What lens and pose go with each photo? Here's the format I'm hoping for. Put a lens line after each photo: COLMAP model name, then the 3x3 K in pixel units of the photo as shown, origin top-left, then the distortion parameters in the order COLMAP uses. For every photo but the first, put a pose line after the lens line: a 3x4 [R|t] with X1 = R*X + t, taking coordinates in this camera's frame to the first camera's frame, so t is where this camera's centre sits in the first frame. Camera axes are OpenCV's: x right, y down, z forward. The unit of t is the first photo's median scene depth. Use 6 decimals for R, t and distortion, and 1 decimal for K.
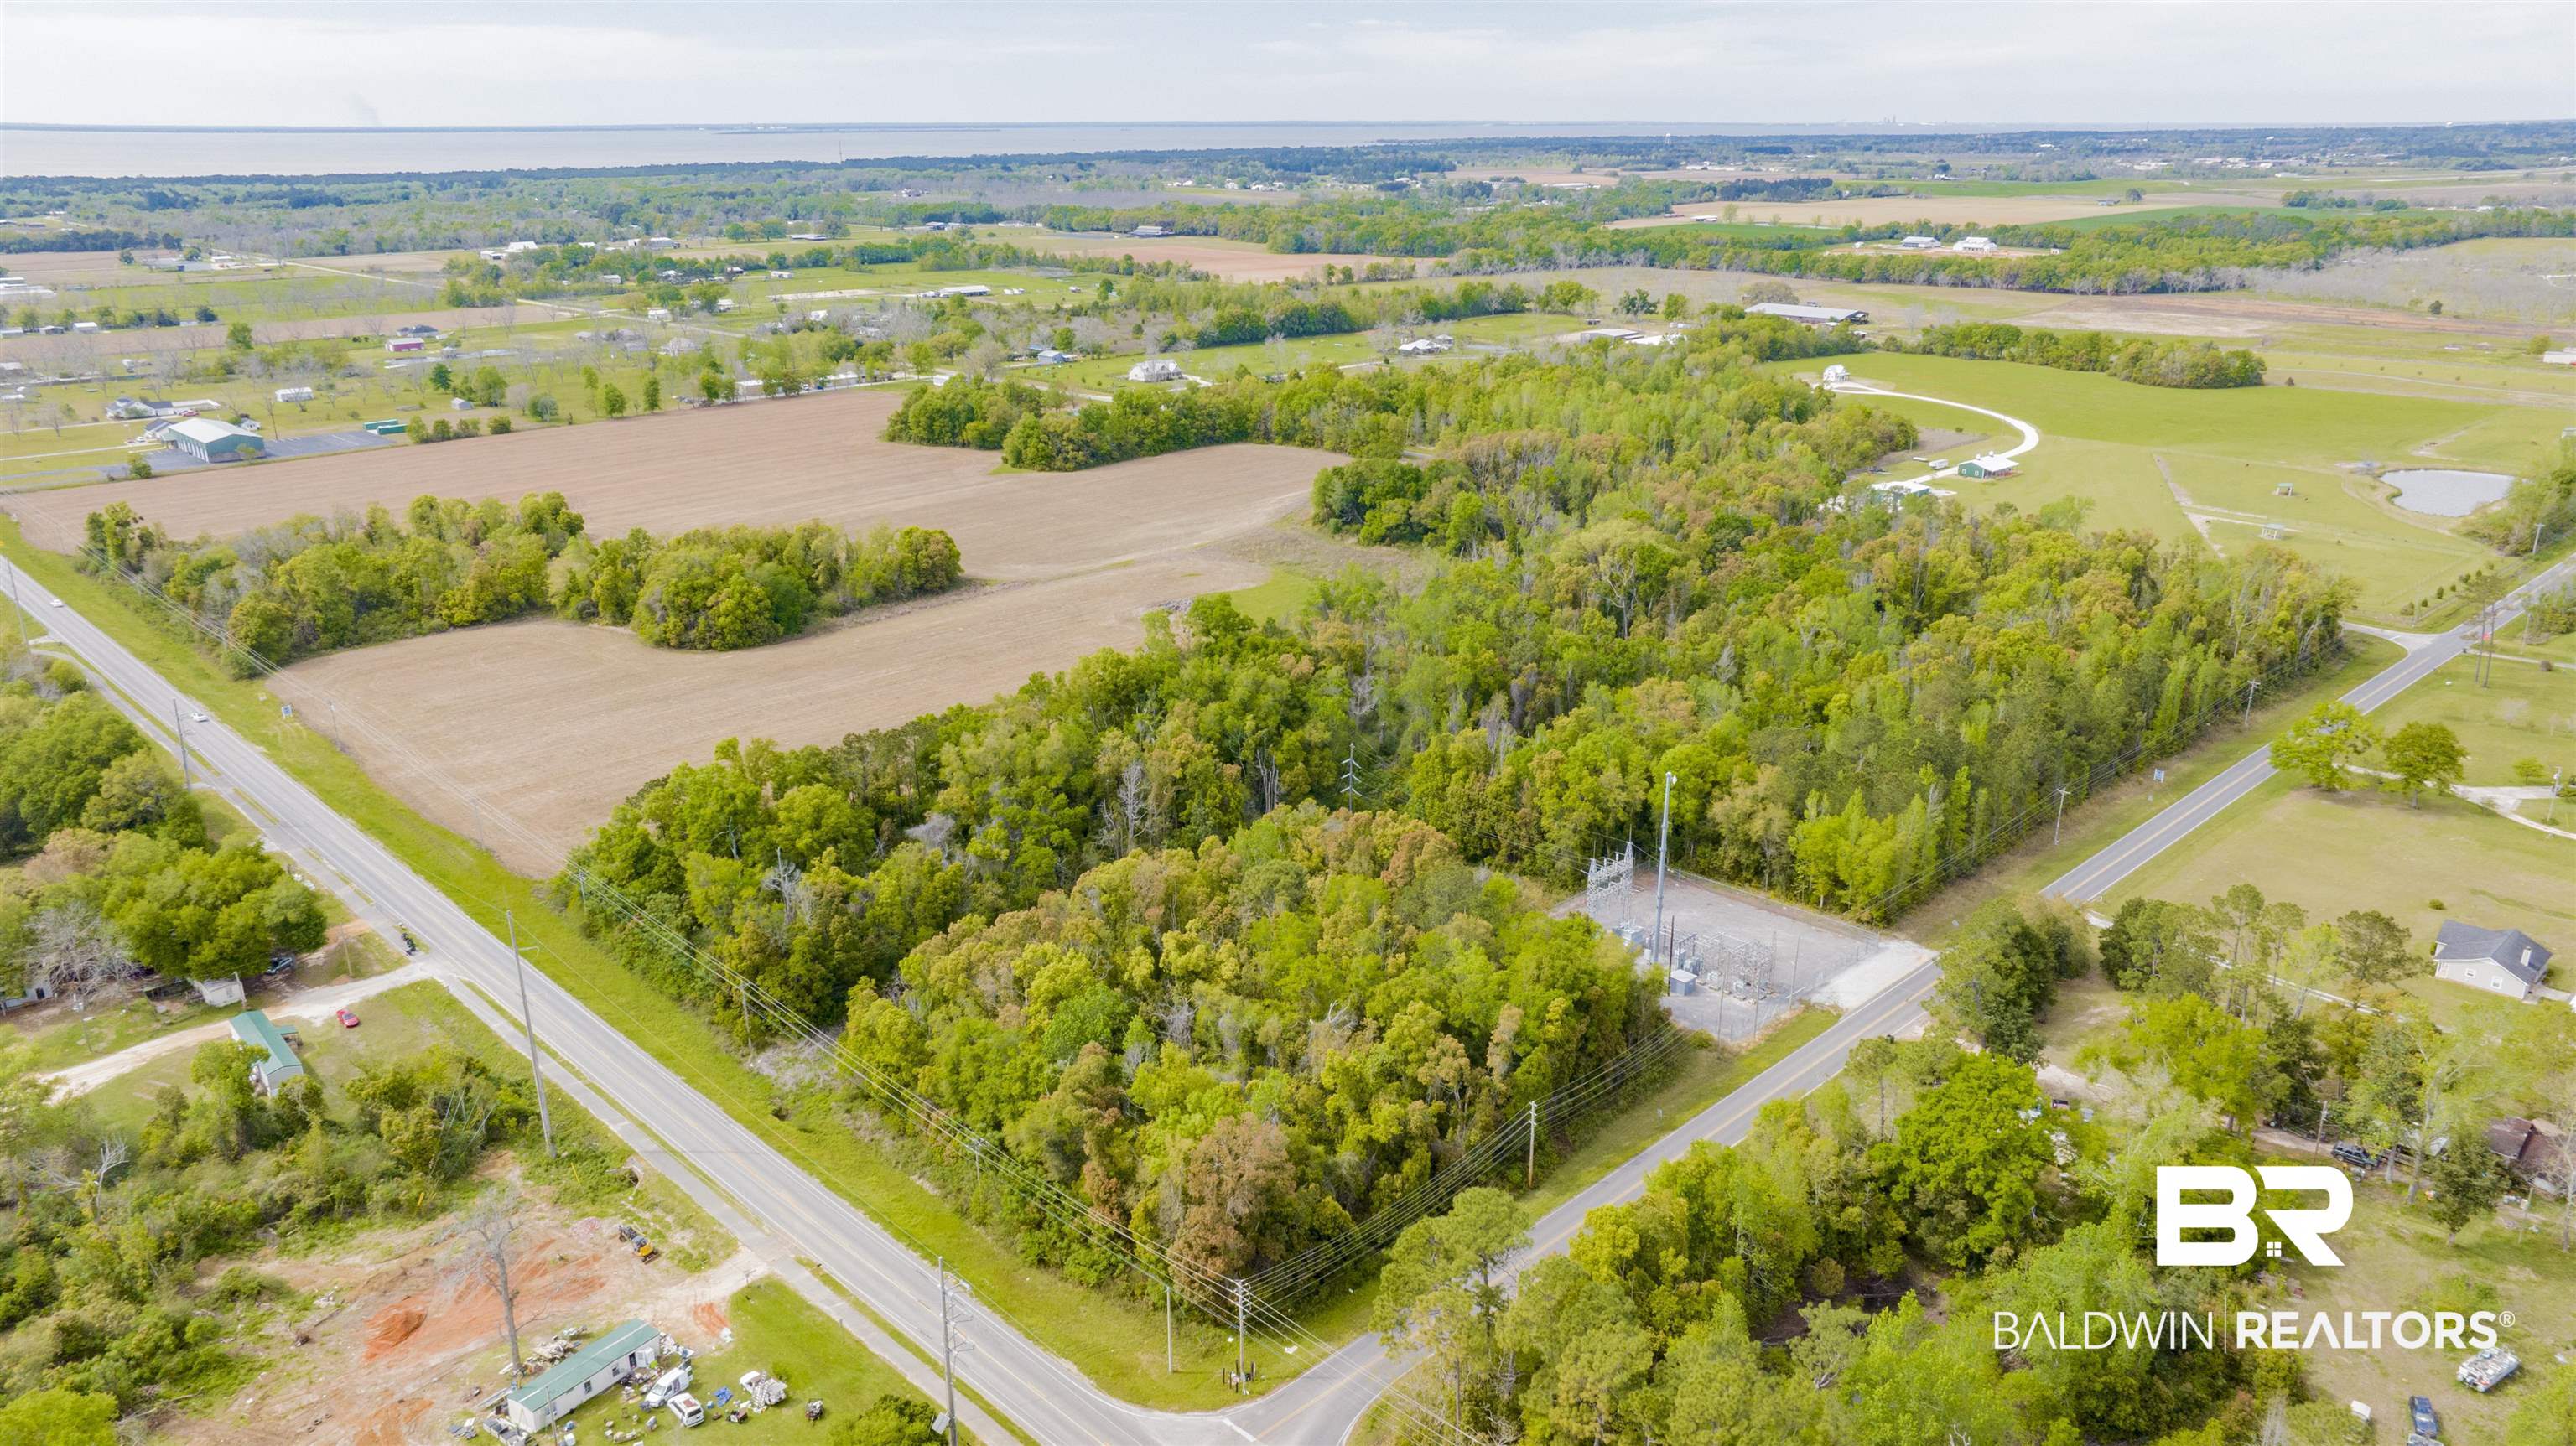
lens RADIAL K [[1835.2, 0, 1274.0], [0, 1835.2, 723.4], [0, 0, 1]] dist [-0.026393, 0.050654]
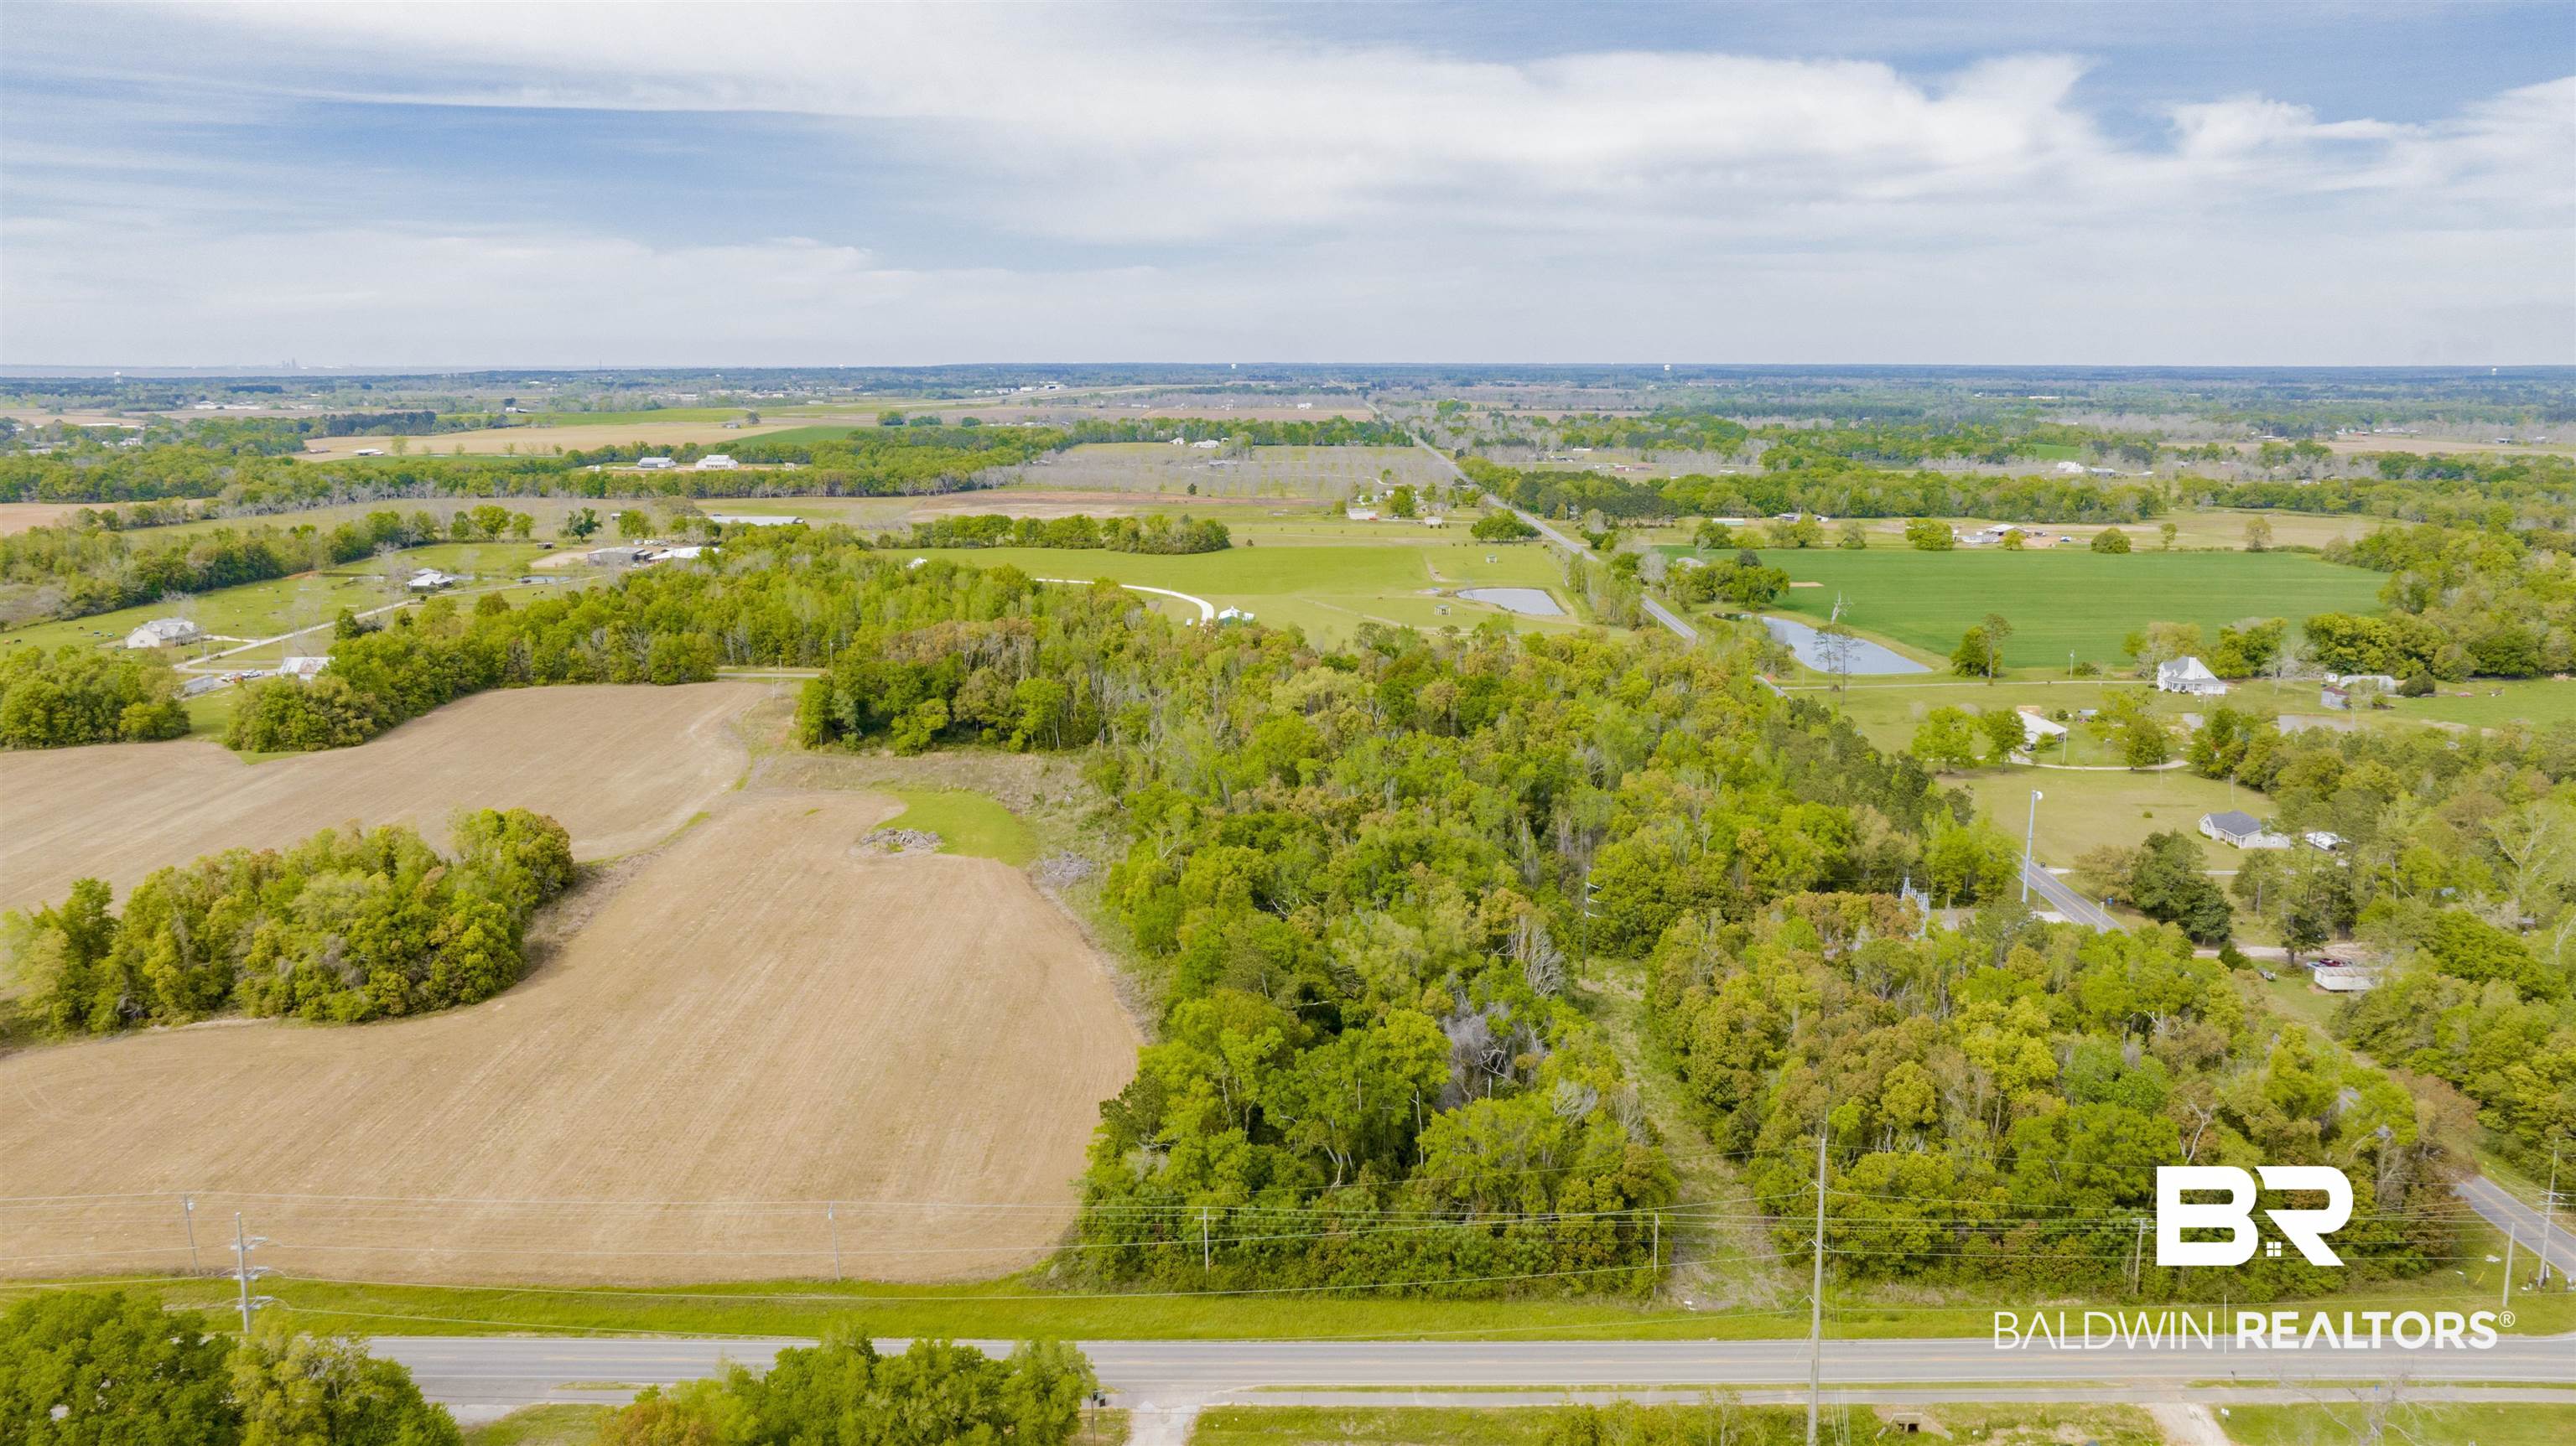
lens RADIAL K [[1835.2, 0, 1288.0], [0, 1835.2, 724.9], [0, 0, 1]] dist [-0.026393, 0.050654]
pose [[0.692920, -0.137354, 0.707811, -0.572960], [0.223621, 0.974218, -0.029865, -0.053355], [-0.685460, 0.178976, 0.705771, 0.285172]]
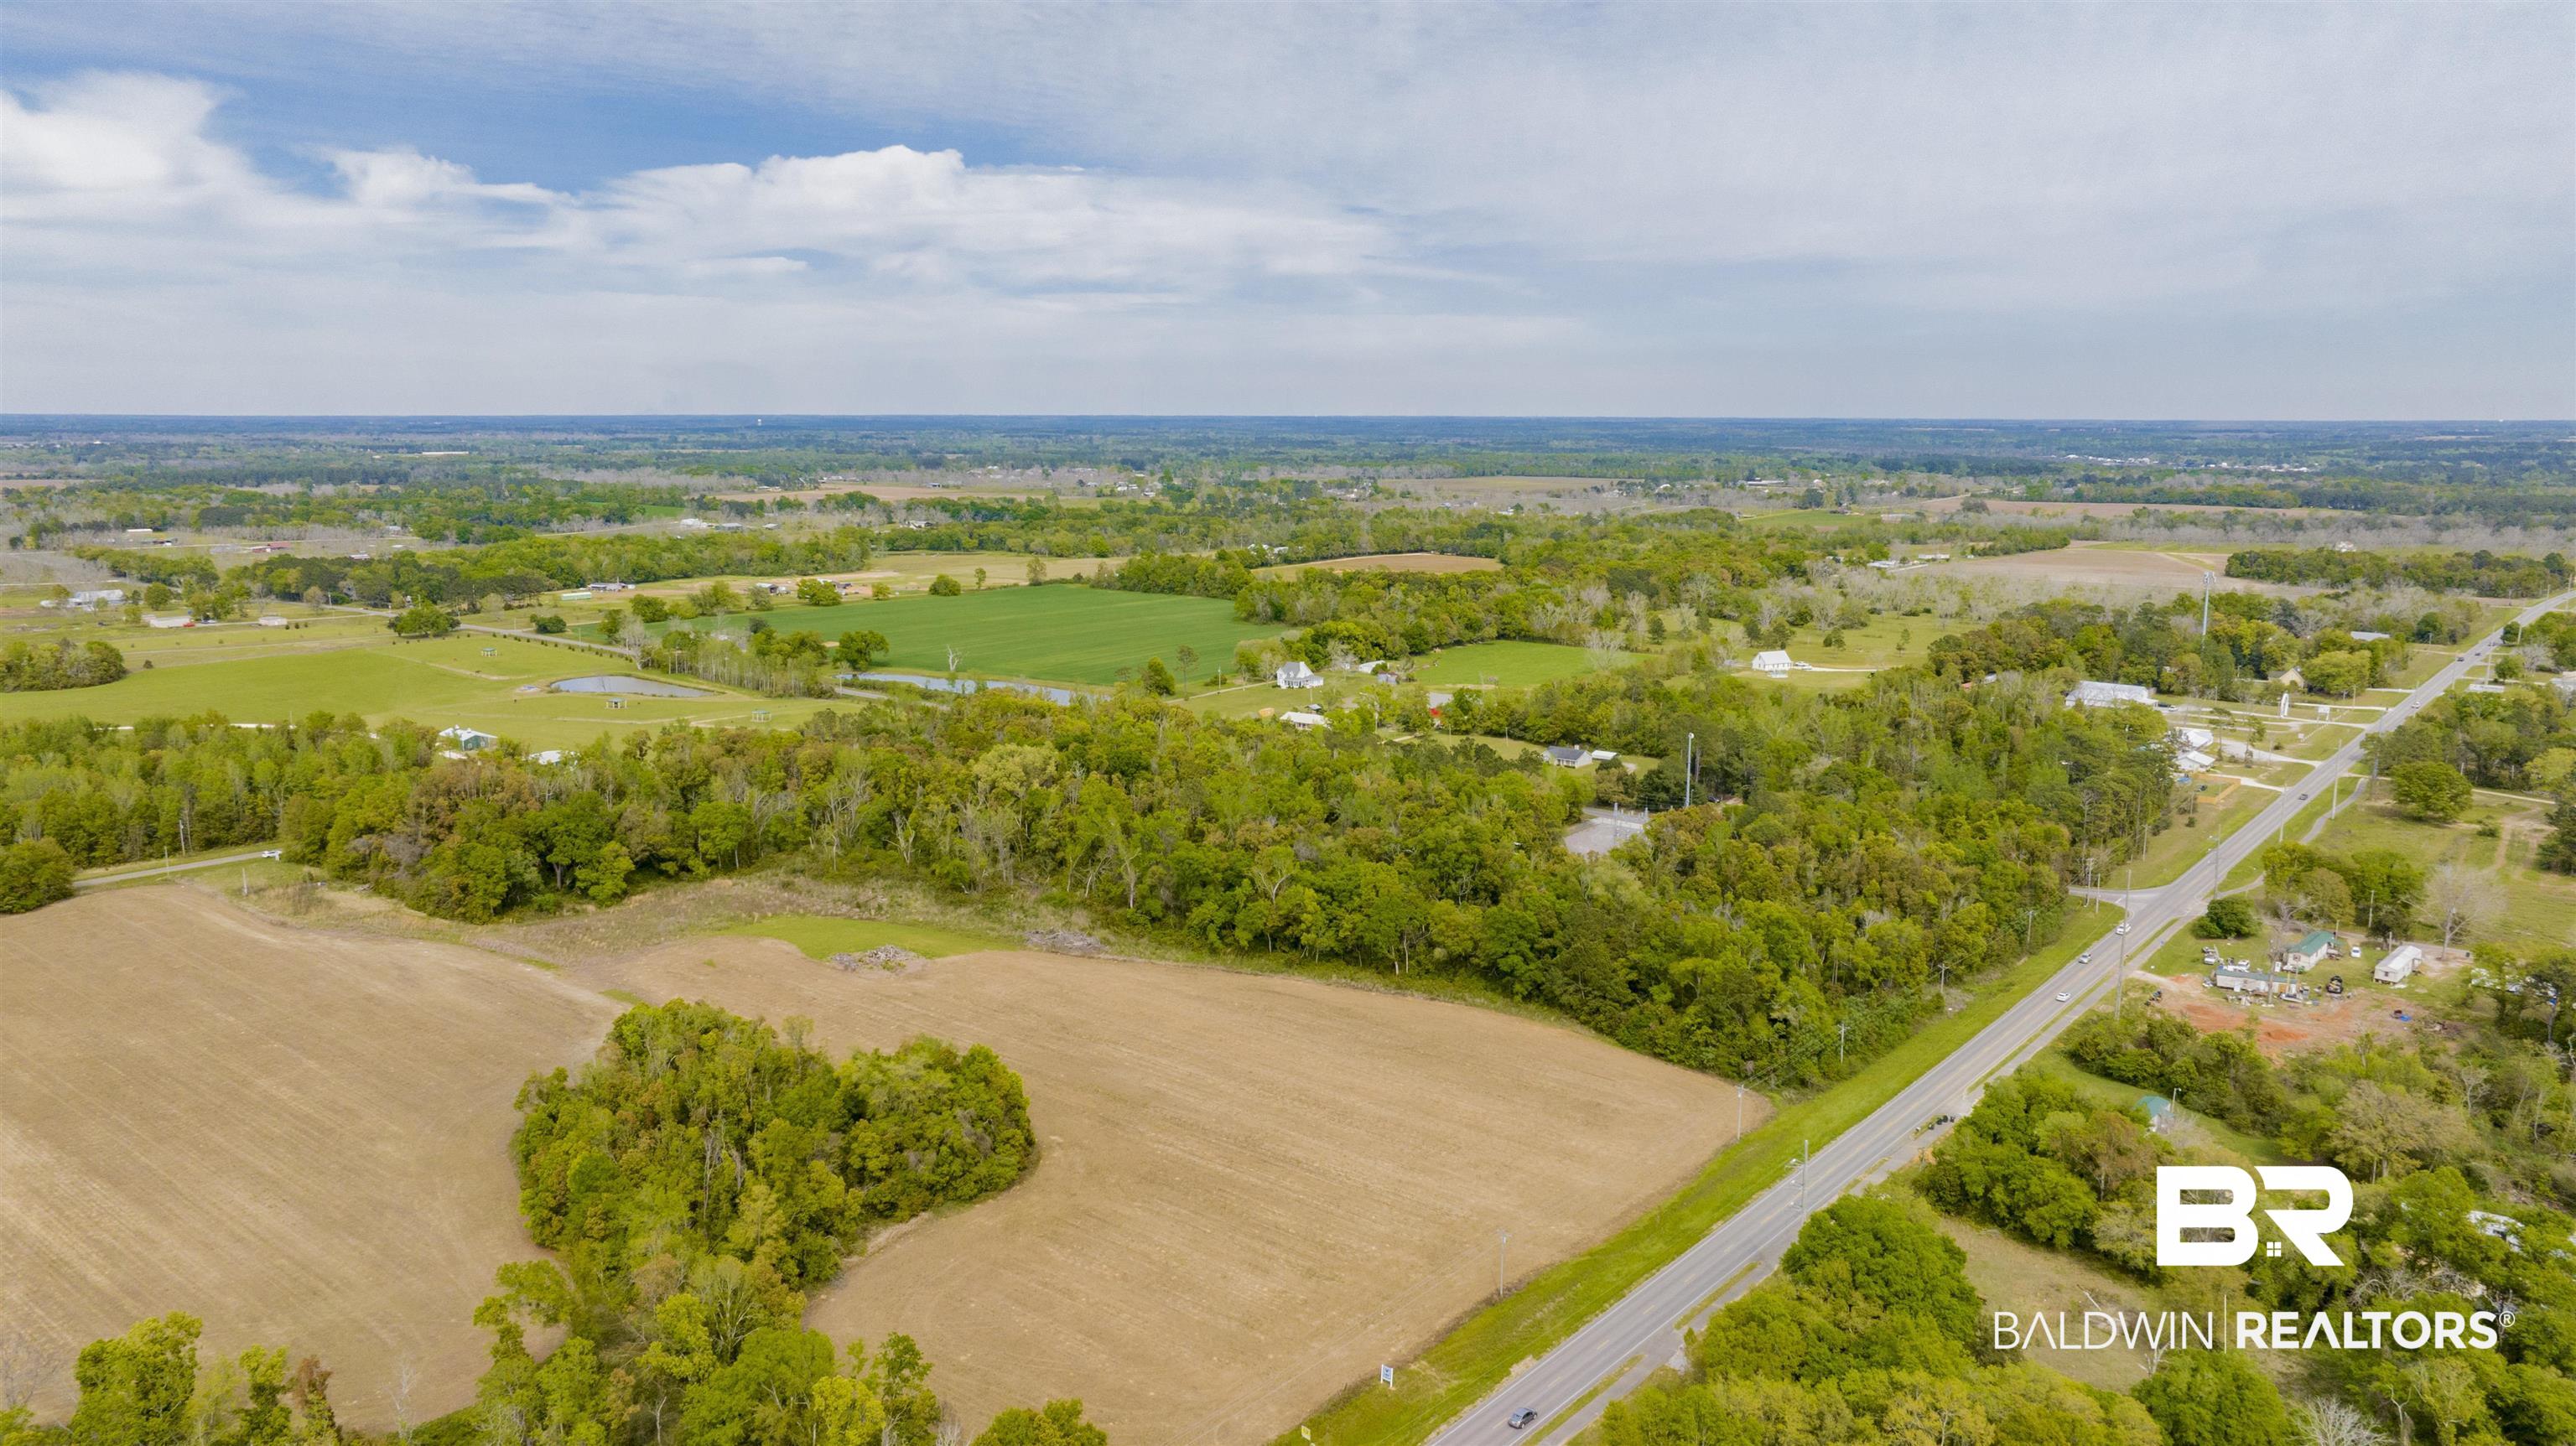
lens RADIAL K [[1835.2, 0, 1281.3], [0, 1835.2, 727.4], [0, 0, 1]] dist [-0.026393, 0.050654]
pose [[-0.118285, -0.166834, 0.978864, -0.991032], [0.311274, 0.929868, 0.196097, -0.301432], [-0.942930, 0.327890, -0.058059, 0.912170]]
